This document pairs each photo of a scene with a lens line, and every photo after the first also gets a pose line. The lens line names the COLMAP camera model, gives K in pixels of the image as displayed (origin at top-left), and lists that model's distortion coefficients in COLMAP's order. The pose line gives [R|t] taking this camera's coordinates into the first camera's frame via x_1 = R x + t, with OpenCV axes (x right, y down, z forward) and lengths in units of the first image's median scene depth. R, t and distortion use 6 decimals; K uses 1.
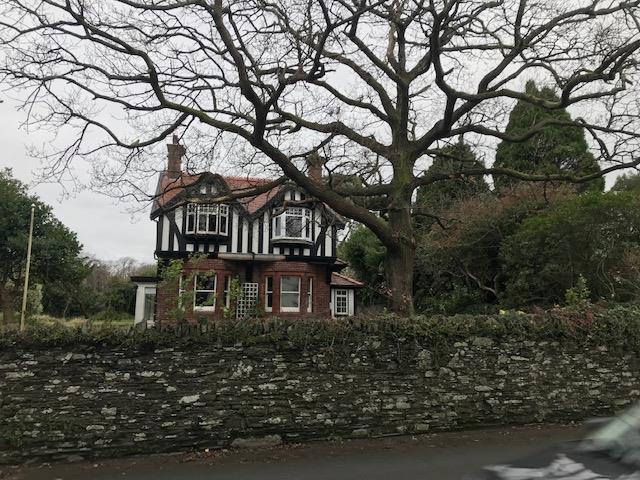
lens RADIAL K [[531.2, 0, 320.1], [0, 531.2, 227.1], [0, 0, 1]] dist [0.046721, -0.076005]
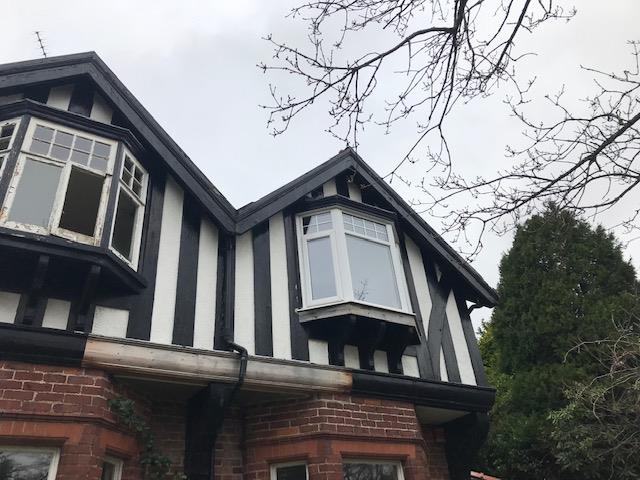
lens RADIAL K [[532.2, 0, 314.8], [0, 532.2, 225.2], [0, 0, 1]] dist [0.014114, -0.011113]
pose [[0.950621, 0.101407, 0.293319, -0.170033], [0.033746, 0.905733, -0.422503, 0.100412], [-0.308513, 0.411539, 0.857587, 0.759915]]
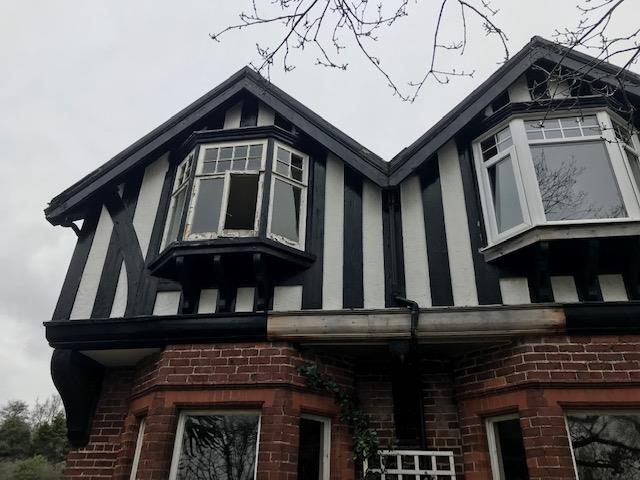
lens RADIAL K [[531.2, 0, 320.1], [0, 531.2, 227.1], [0, 0, 1]] dist [0.046721, -0.076005]
pose [[0.921489, -0.177778, -0.345329, -0.076213], [0.039073, 0.927019, -0.372973, 0.102299], [0.386433, 0.330197, 0.861185, 0.775114]]
